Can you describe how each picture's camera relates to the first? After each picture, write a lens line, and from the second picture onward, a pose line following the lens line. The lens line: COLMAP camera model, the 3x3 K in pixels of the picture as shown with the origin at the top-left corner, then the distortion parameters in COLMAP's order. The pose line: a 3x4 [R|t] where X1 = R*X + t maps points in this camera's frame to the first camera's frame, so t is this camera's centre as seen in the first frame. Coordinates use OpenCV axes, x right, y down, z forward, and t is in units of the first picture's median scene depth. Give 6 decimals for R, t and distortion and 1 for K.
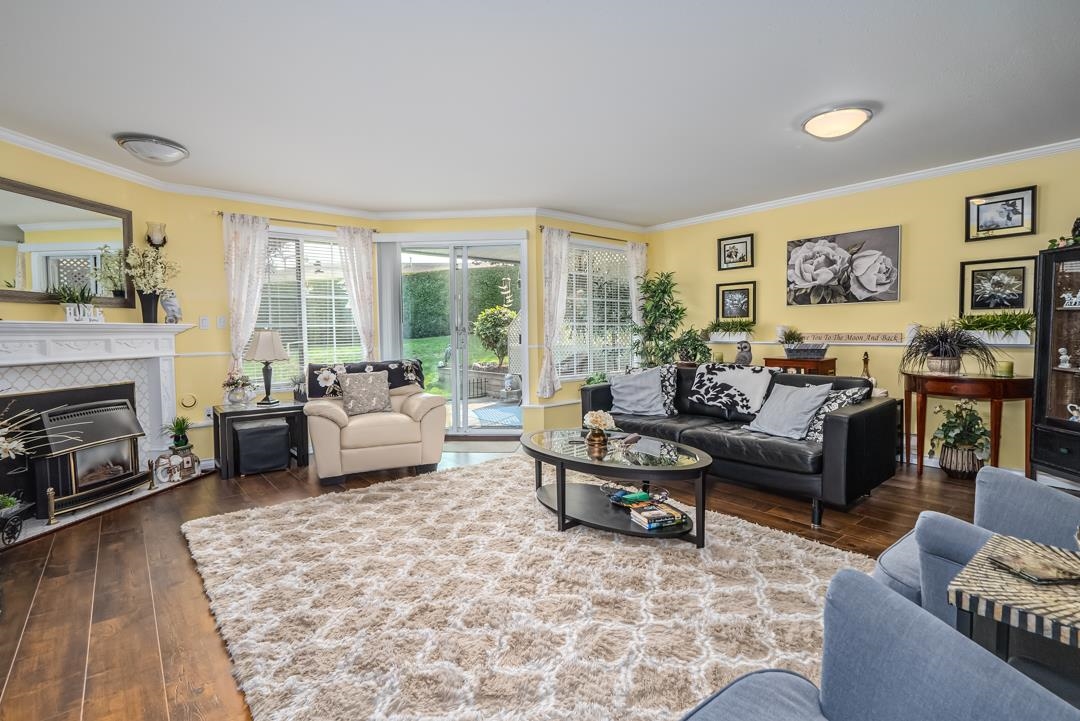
lens RADIAL K [[511.4, 0, 542.9], [0, 511.4, 353.5], [0, 0, 1]] dist [-0.004925, 0.003645]
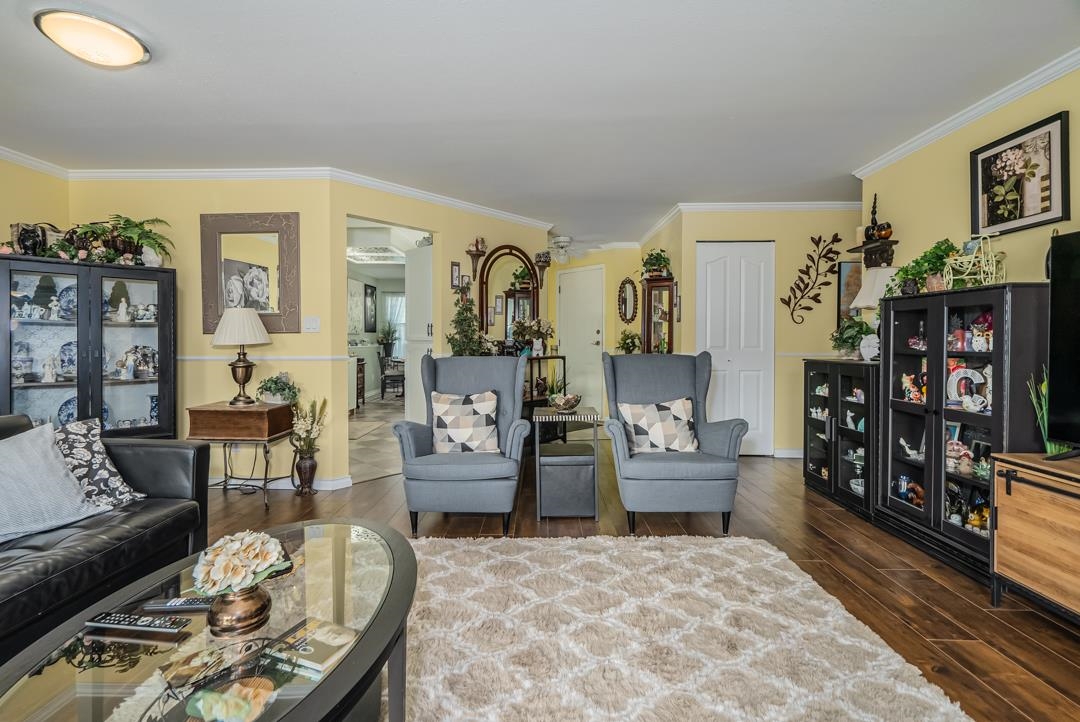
lens RADIAL K [[511.4, 0, 528.8], [0, 511.4, 348.9], [0, 0, 1]] dist [-0.004925, 0.003645]
pose [[-0.736189, 0.001774, 0.676774, -0.230923], [0.036492, 0.998646, 0.037077, -0.028366], [-0.675792, 0.051992, -0.735256, 0.785968]]
